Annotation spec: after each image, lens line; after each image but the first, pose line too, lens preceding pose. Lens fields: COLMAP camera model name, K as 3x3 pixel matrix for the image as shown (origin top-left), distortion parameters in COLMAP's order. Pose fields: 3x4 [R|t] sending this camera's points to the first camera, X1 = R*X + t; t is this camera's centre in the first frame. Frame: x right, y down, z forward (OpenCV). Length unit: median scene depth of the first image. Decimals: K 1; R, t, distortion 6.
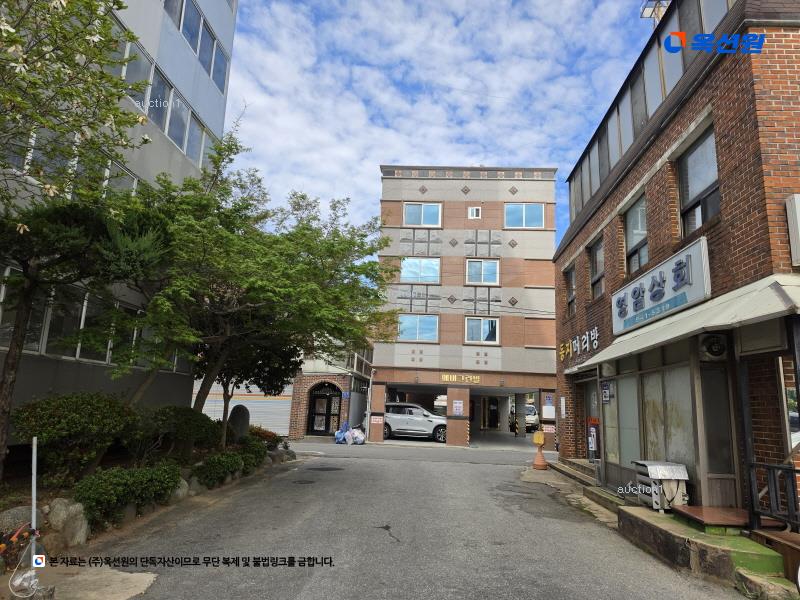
lens RADIAL K [[532.0, 0, 399.4], [0, 532.0, 282.5], [0, 0, 1]] dist [0.055557, -0.082956]
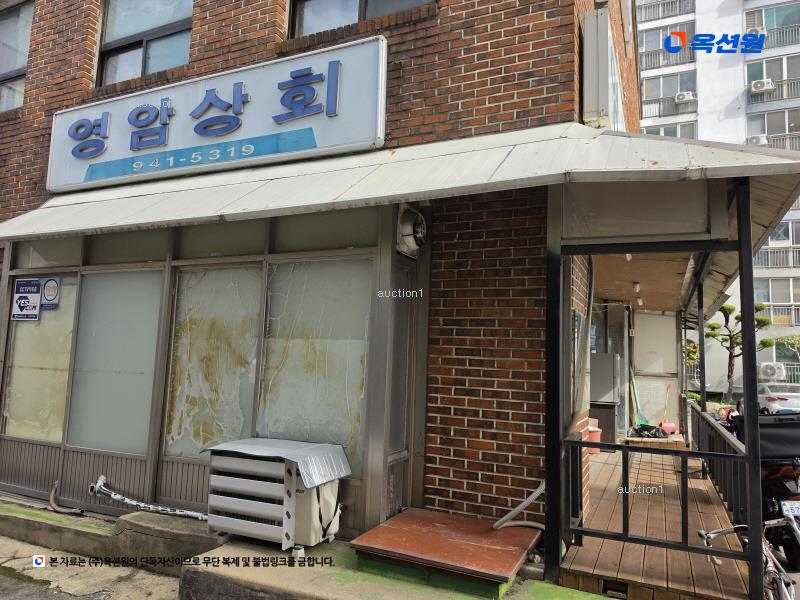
lens RADIAL K [[554.9, 0, 399.5], [0, 554.9, 304.4], [0, 0, 1]] dist [0.080355, -0.101320]
pose [[0.359798, 0.064602, 0.930791, 0.043784], [-0.232271, 0.972395, 0.022296, 0.151980], [-0.903657, -0.224218, 0.364871, 0.644017]]
